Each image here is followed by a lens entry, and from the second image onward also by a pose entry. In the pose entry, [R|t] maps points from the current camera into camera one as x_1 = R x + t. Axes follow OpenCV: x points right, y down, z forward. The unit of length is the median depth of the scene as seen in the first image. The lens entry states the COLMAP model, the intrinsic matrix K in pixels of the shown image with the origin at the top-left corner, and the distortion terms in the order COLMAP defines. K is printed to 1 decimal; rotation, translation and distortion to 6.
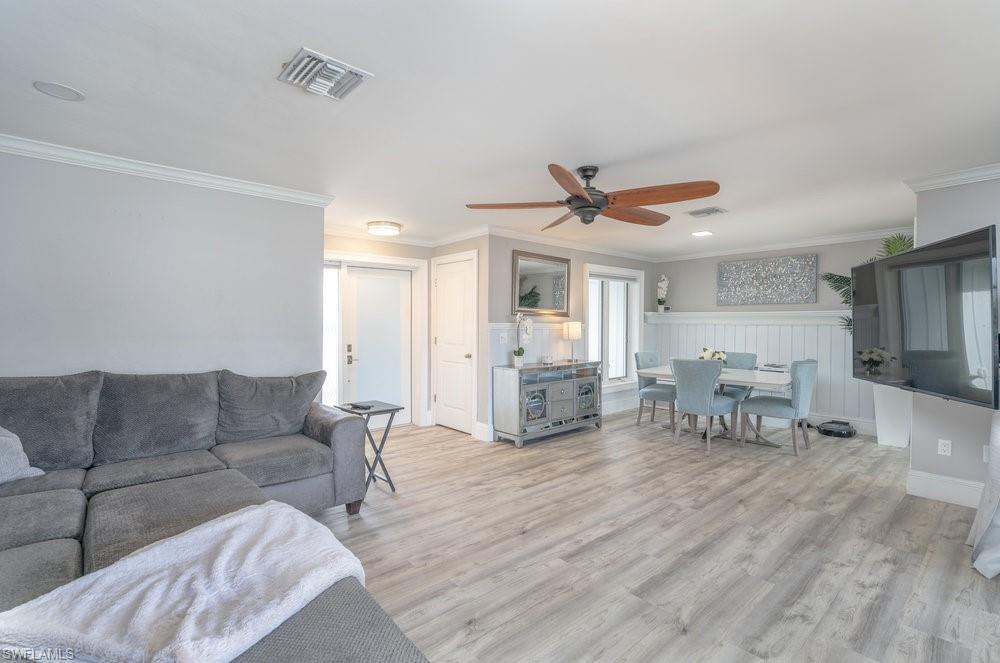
lens RADIAL K [[460.7, 0, 496.8], [0, 460.7, 333.5], [0, 0, 1]] dist [-0.011695, 0.000580]
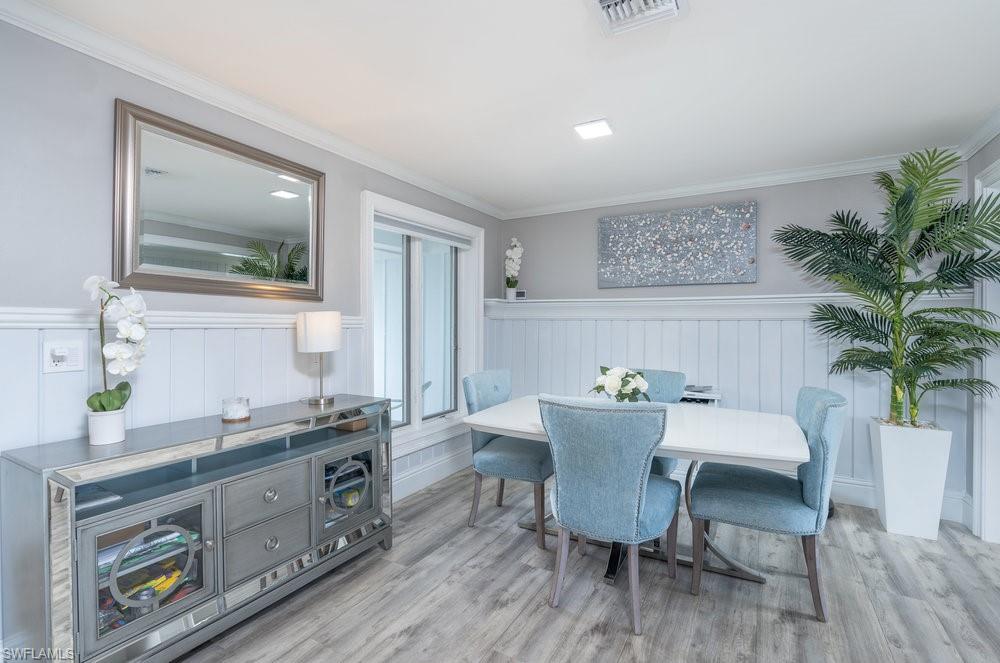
lens RADIAL K [[460.7, 0, 496.8], [0, 460.7, 333.5], [0, 0, 1]] dist [-0.011695, 0.000580]
pose [[0.948486, -0.006902, 0.316745, 0.172556], [0.007924, 0.999967, -0.001938, -0.001364], [-0.316721, 0.004348, 0.948509, 0.507600]]
